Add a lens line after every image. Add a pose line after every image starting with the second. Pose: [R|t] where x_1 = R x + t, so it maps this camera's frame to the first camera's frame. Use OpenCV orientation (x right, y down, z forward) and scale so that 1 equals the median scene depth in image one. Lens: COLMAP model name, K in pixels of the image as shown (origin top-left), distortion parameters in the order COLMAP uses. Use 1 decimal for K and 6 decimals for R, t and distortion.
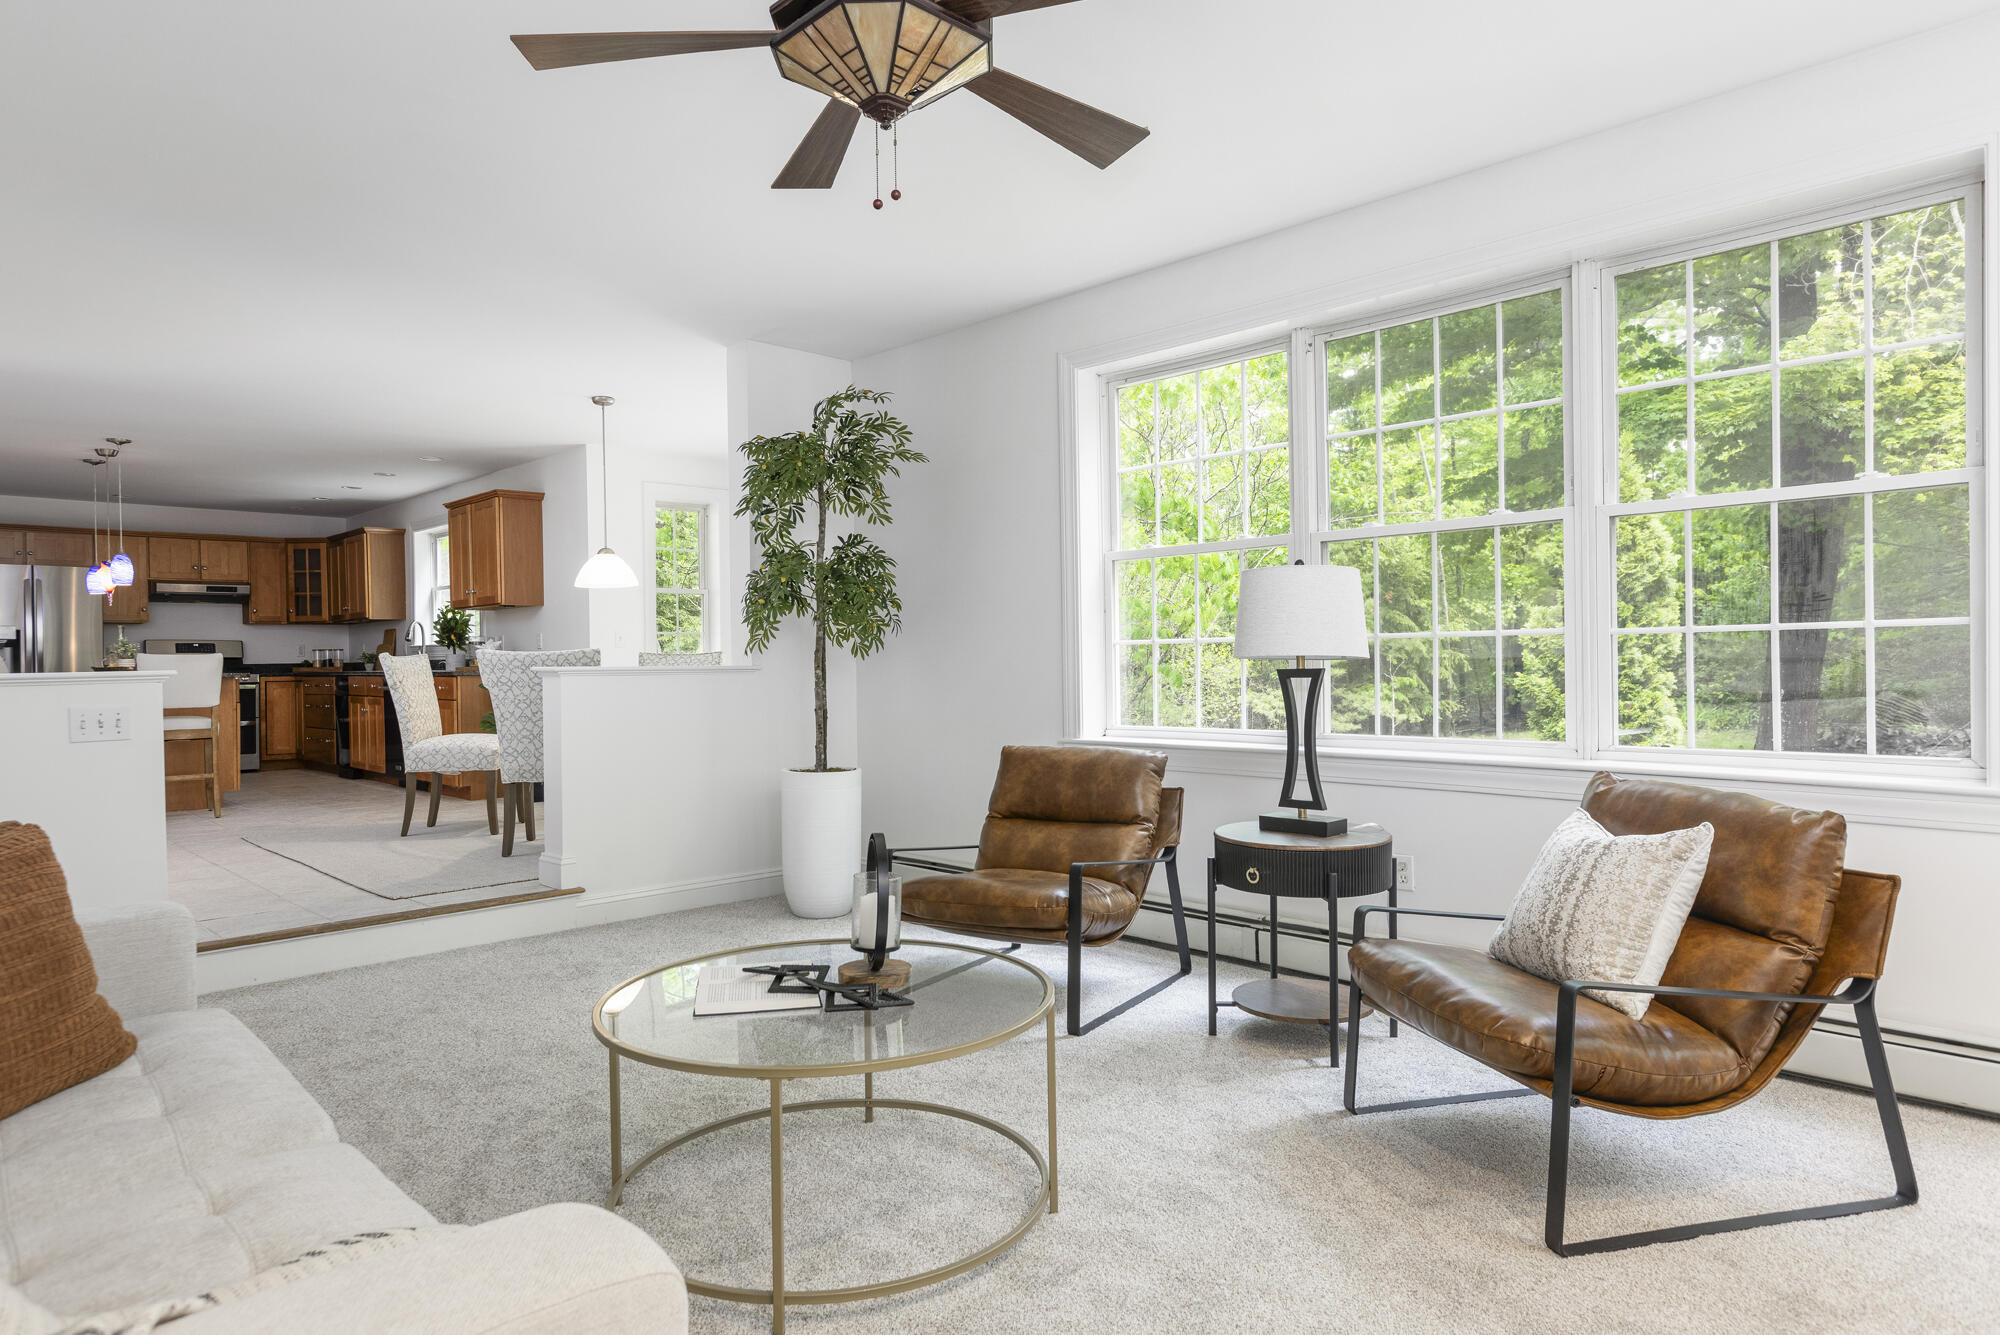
lens RADIAL K [[1193.0, 0, 991.9], [0, 1193.0, 663.2], [0, 0, 1]] dist [-0.003728, -0.003814]
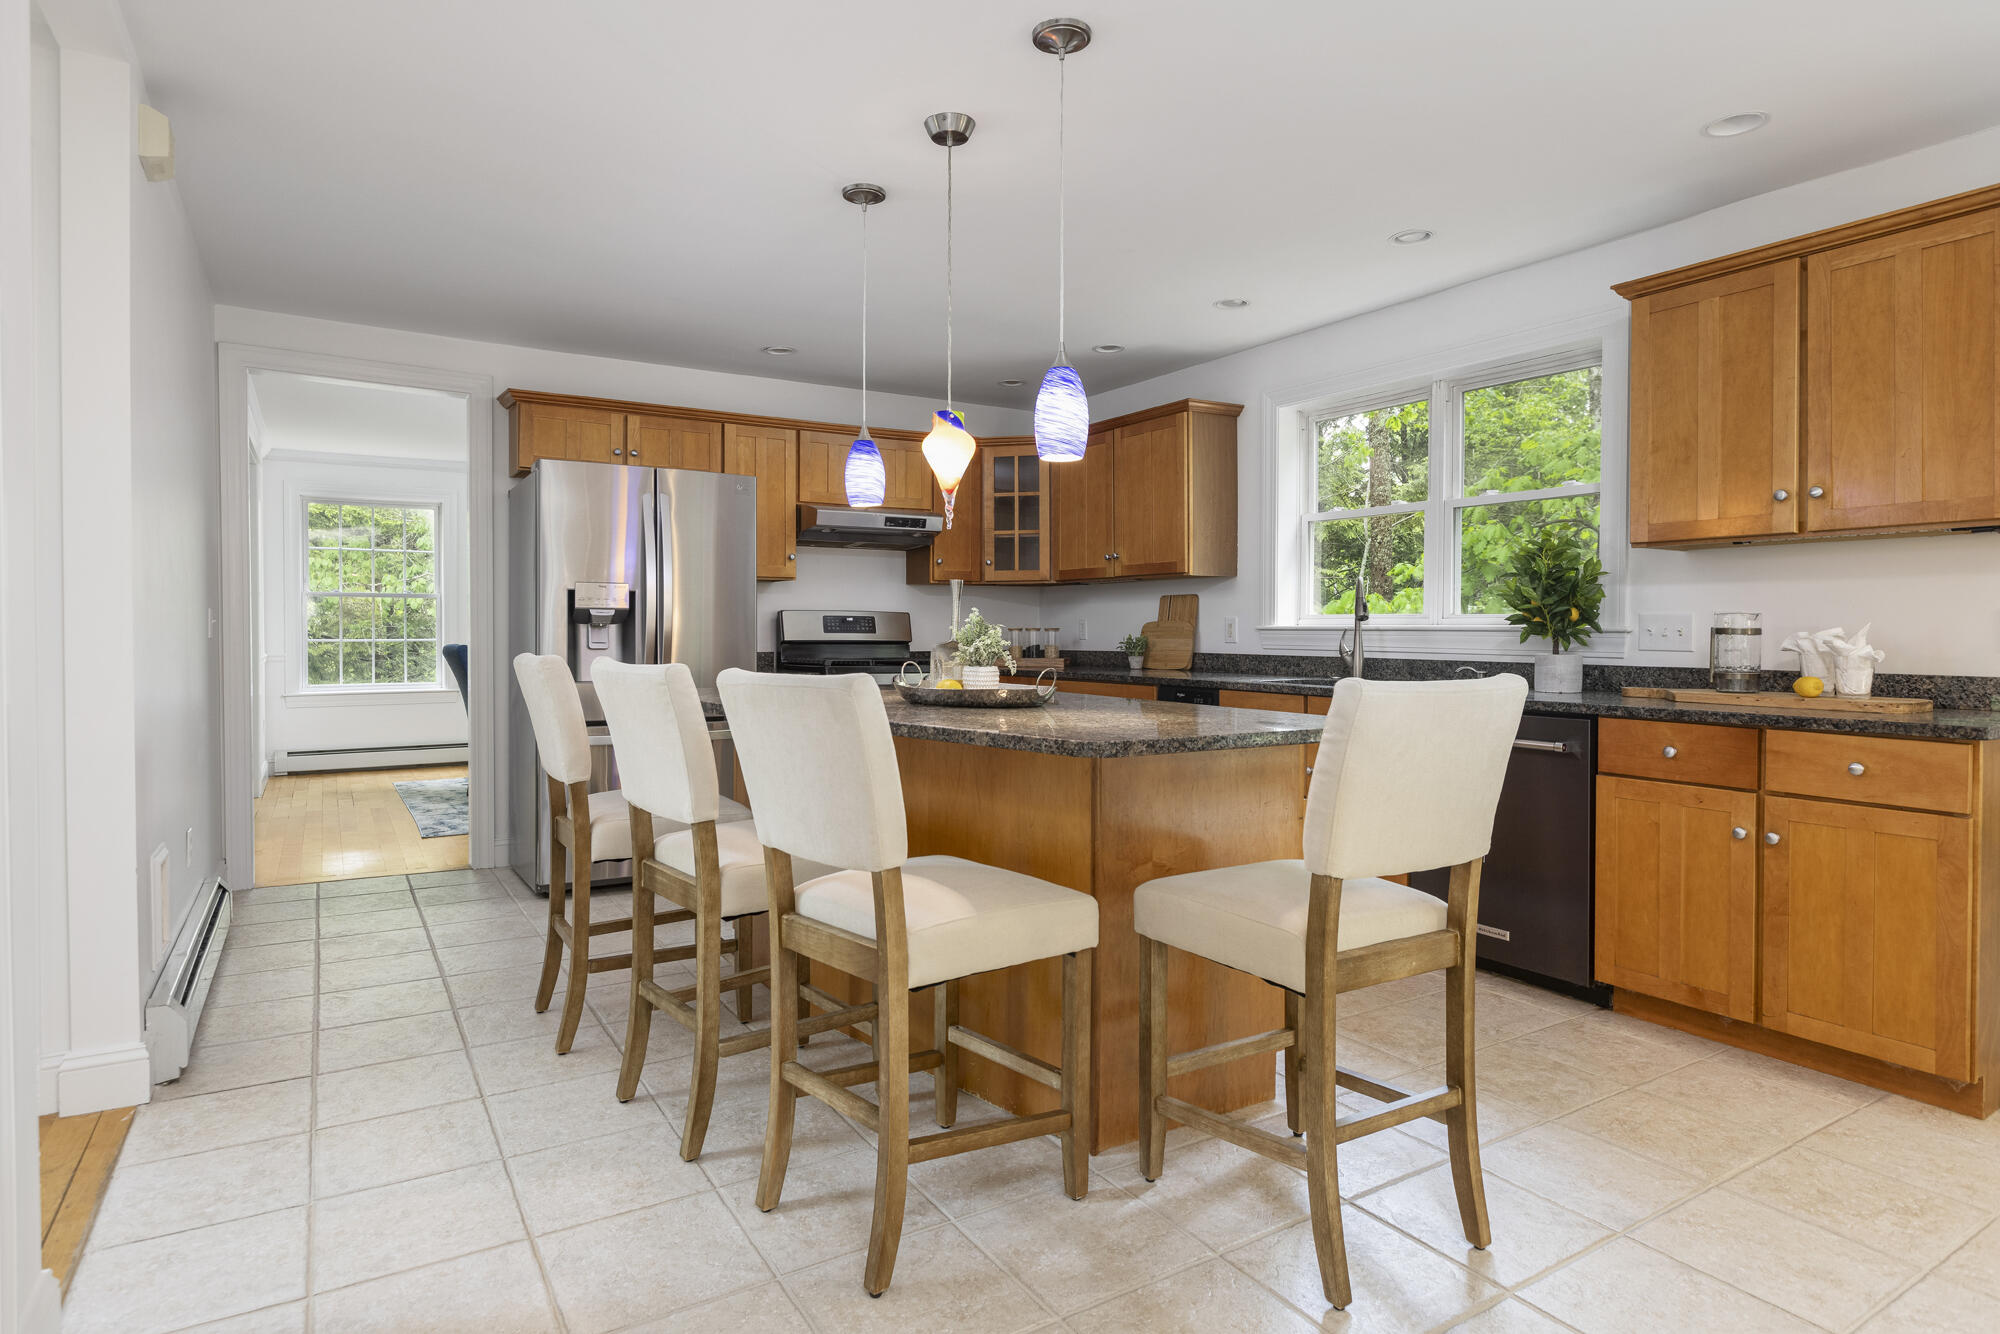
lens RADIAL K [[1071.8, 0, 994.5], [0, 1071.8, 653.3], [0, 0, 1]] dist [0.001002, 0.001053]
pose [[0.974086, 0.022707, -0.225035, -0.466046], [-0.018536, 0.999615, 0.020633, -0.009984], [0.225417, -0.015927, 0.974132, 0.480554]]
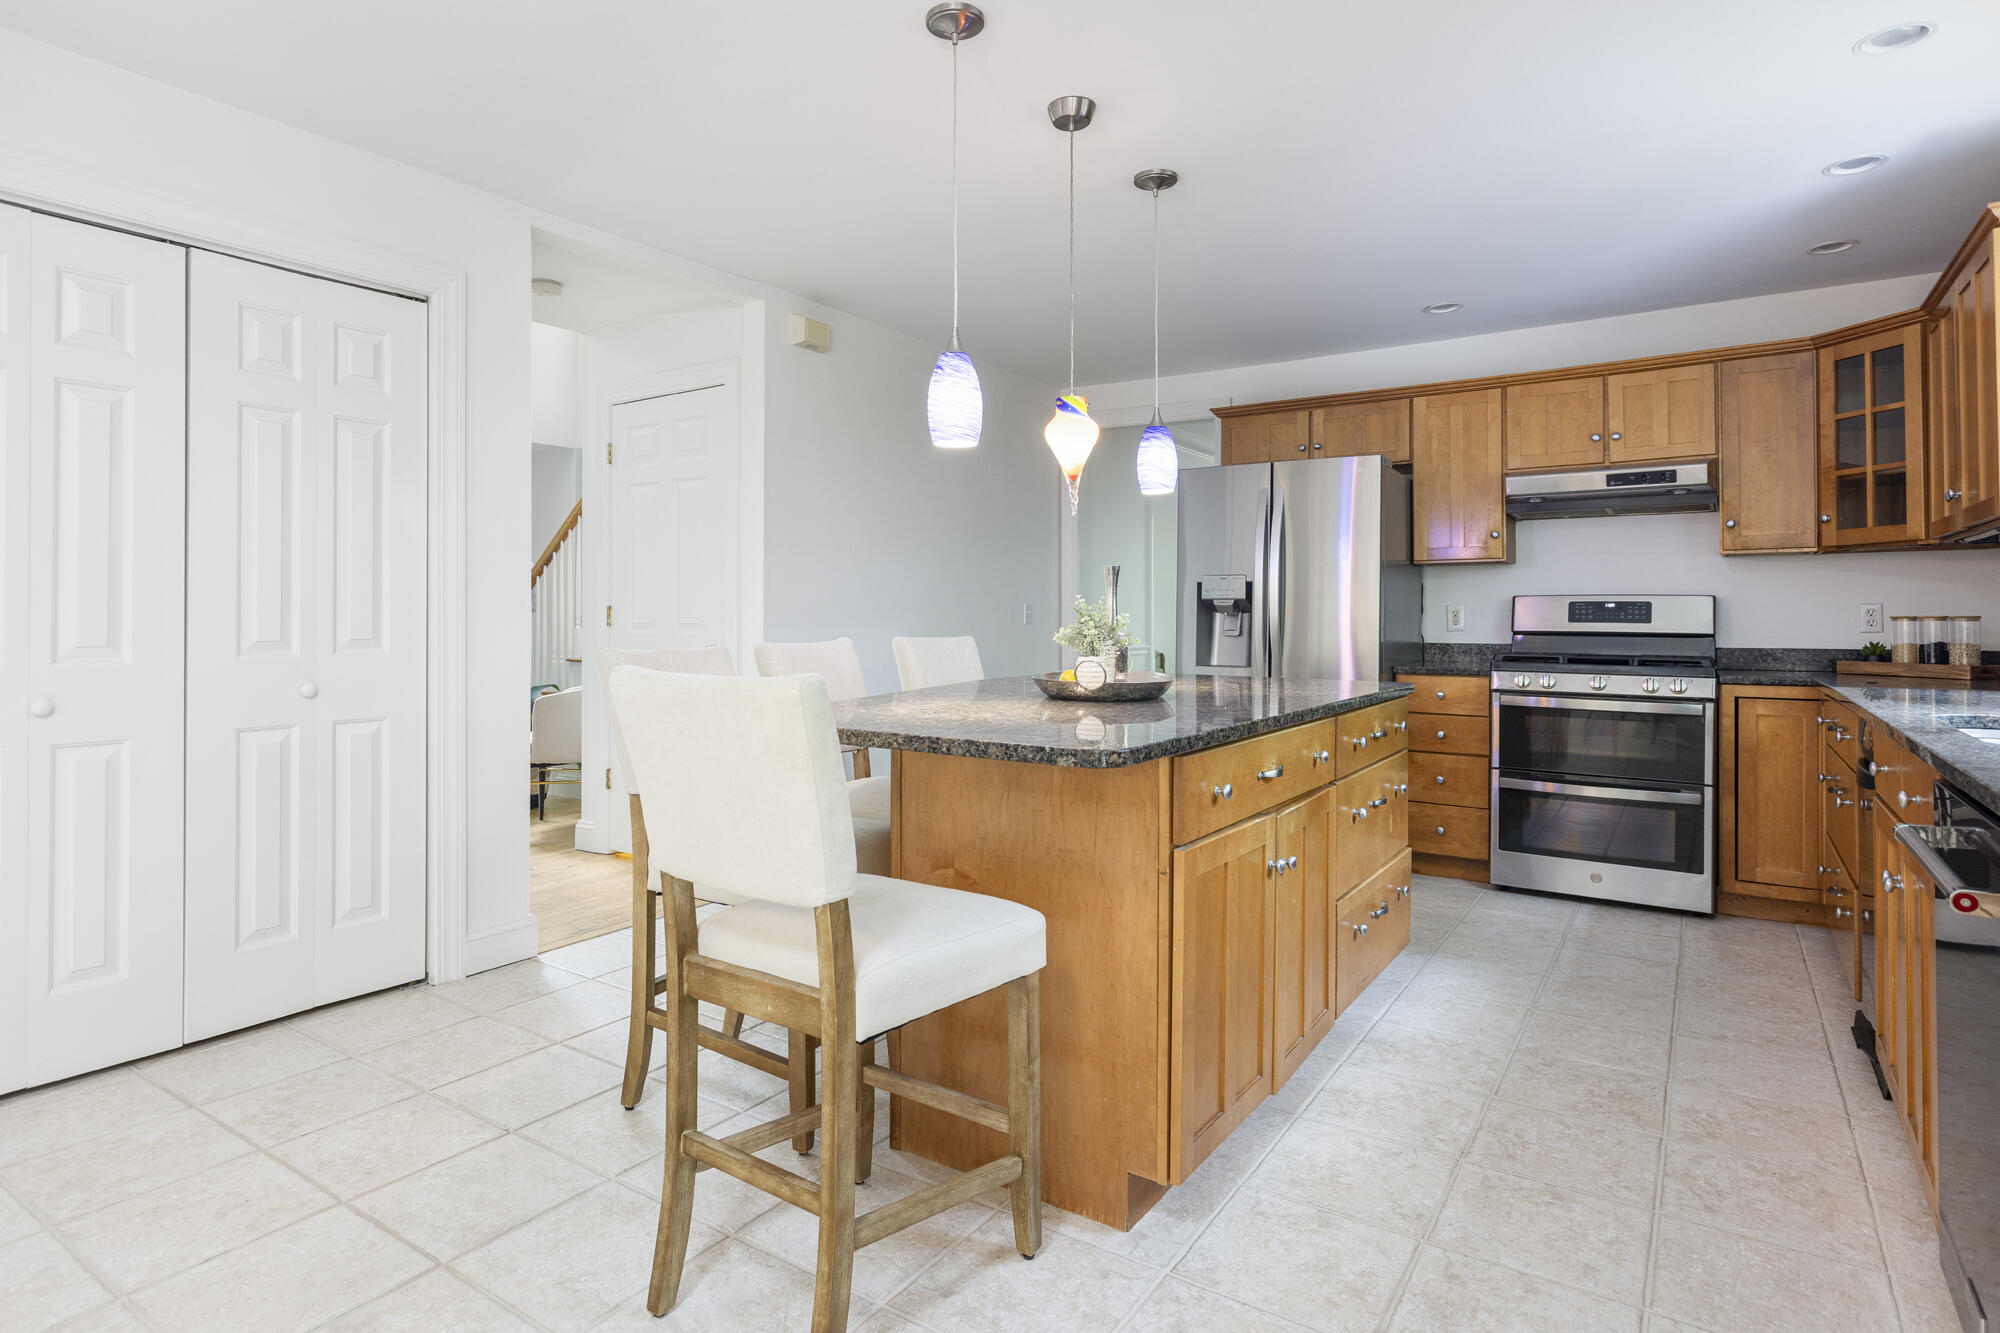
lens RADIAL K [[1071.8, 0, 1003.4], [0, 1071.8, 617.2], [0, 0, 1]] dist [0.001002, 0.001053]
pose [[0.191656, 0.018246, -0.981293, -0.289683], [-0.009657, 0.999814, 0.016704, -0.014594], [0.981415, 0.006275, 0.191797, 0.663373]]
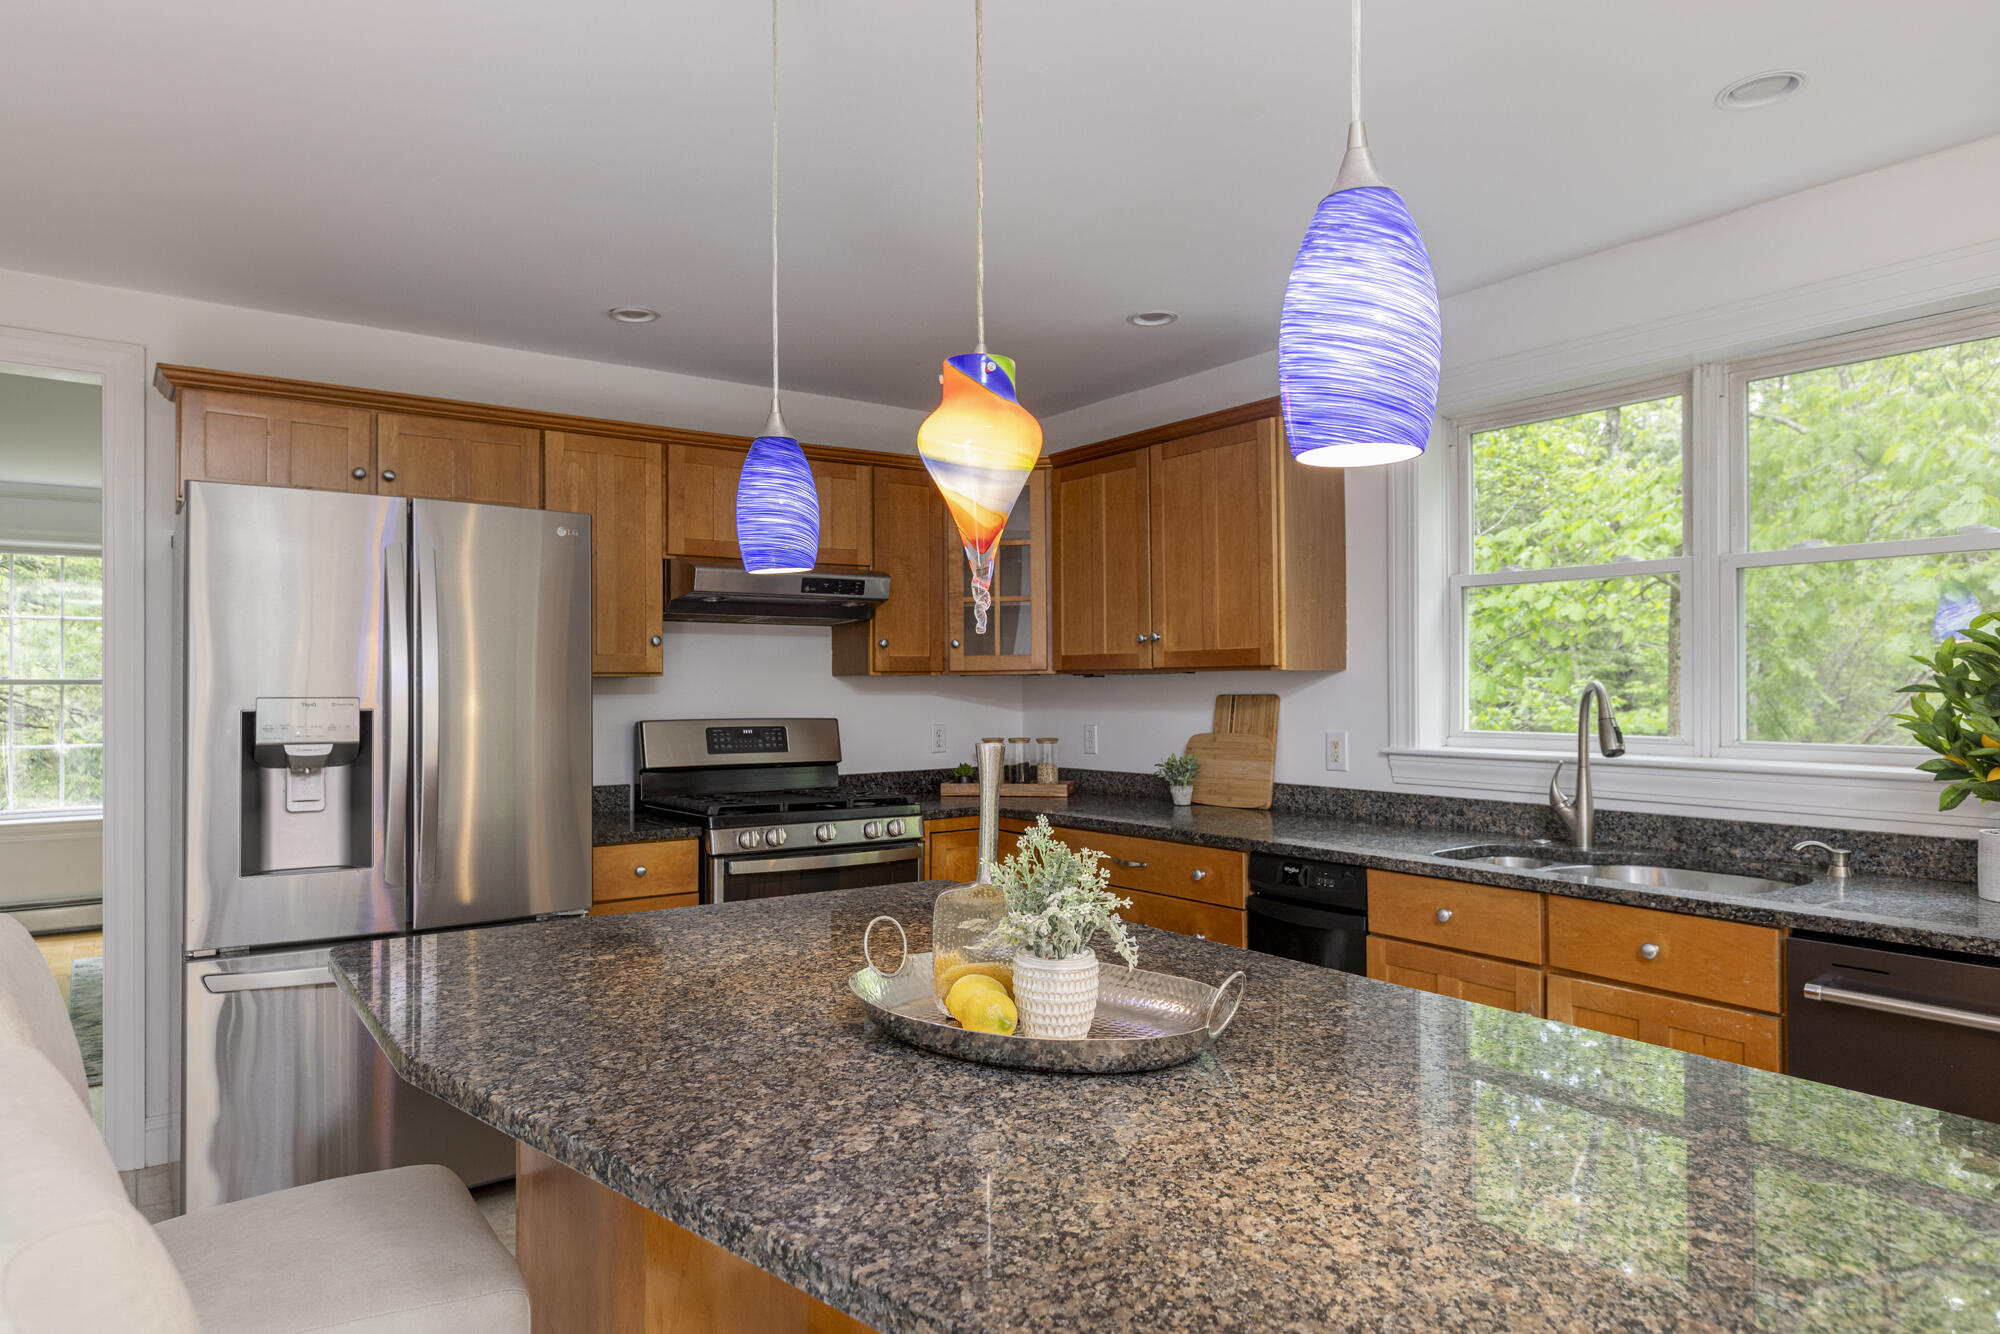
lens RADIAL K [[1193.0, 0, 996.2], [0, 1193.0, 674.0], [0, 0, 1]] dist [-0.003728, -0.003814]
pose [[0.987720, 0.009636, -0.155936, -0.514255], [-0.012164, 0.999810, -0.015264, -0.028051], [0.155759, 0.016974, 0.987649, 0.607820]]
